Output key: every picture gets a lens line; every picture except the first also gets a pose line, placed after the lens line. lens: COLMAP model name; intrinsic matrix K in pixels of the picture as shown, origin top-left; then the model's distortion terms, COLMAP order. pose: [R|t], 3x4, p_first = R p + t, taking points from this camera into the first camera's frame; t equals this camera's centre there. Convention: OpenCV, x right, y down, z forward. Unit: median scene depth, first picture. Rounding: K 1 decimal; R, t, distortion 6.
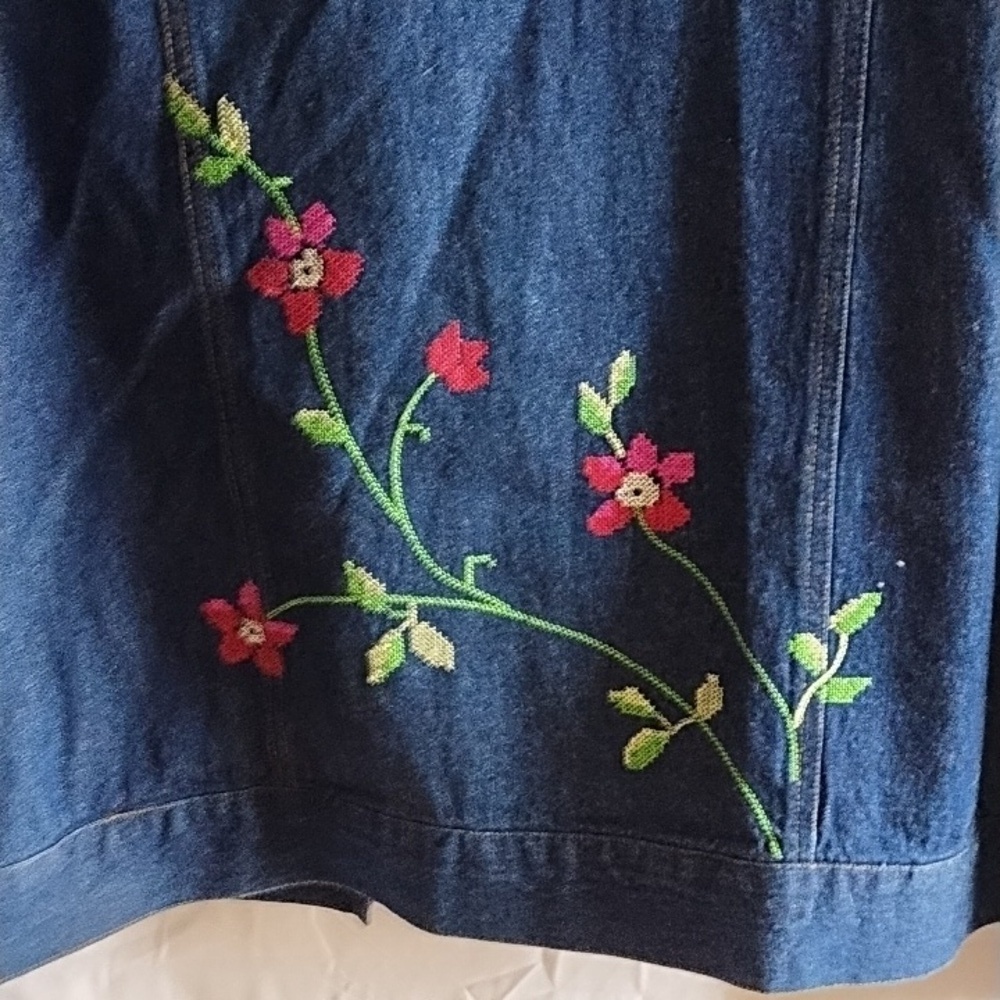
lens RADIAL K [[1589.0, 0, 500.2], [0, 1589.0, 468.0], [0, 0, 1]] dist [0.061433, 0.060912]
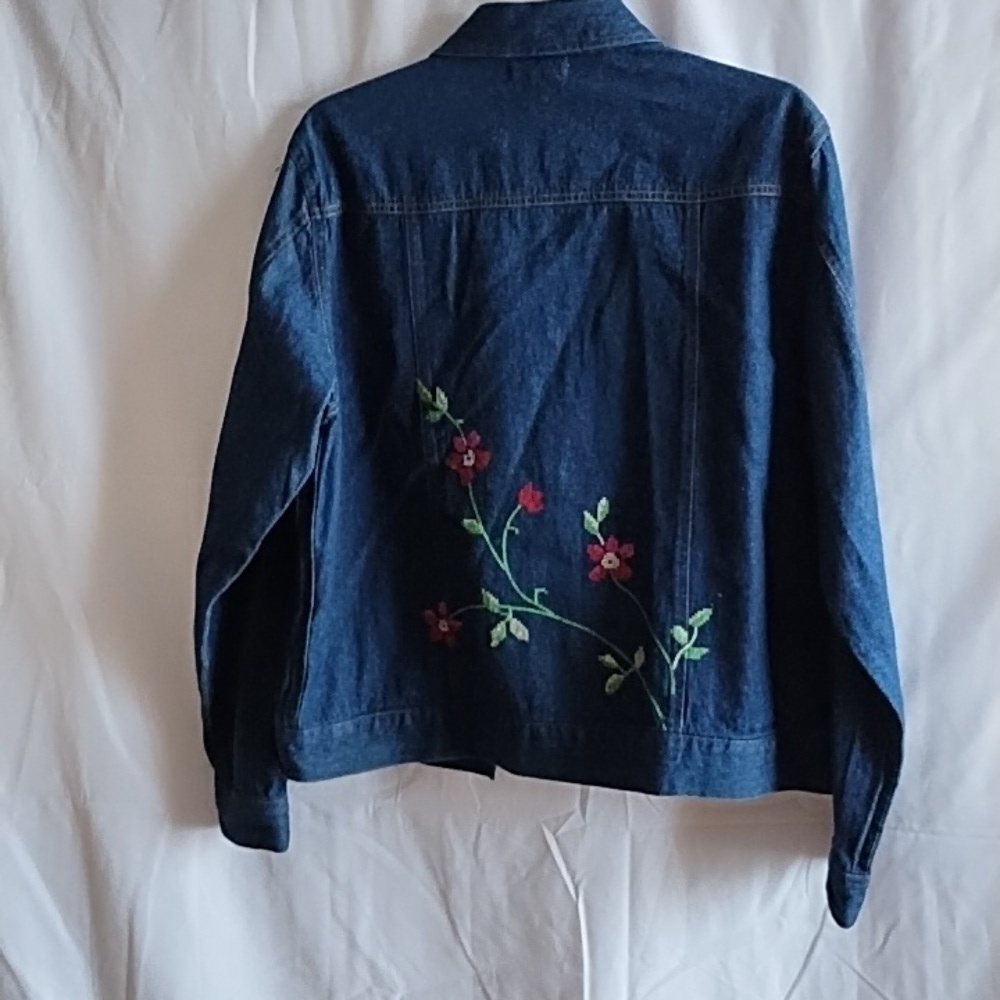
lens RADIAL K [[1589.0, 0, 500.2], [0, 1589.0, 468.0], [0, 0, 1]] dist [0.061433, 0.060912]
pose [[0.977244, 0.027428, -0.210338, 0.403530], [-0.059595, 0.987167, -0.148157, 0.226521], [0.203575, 0.157320, 0.966337, -1.214338]]
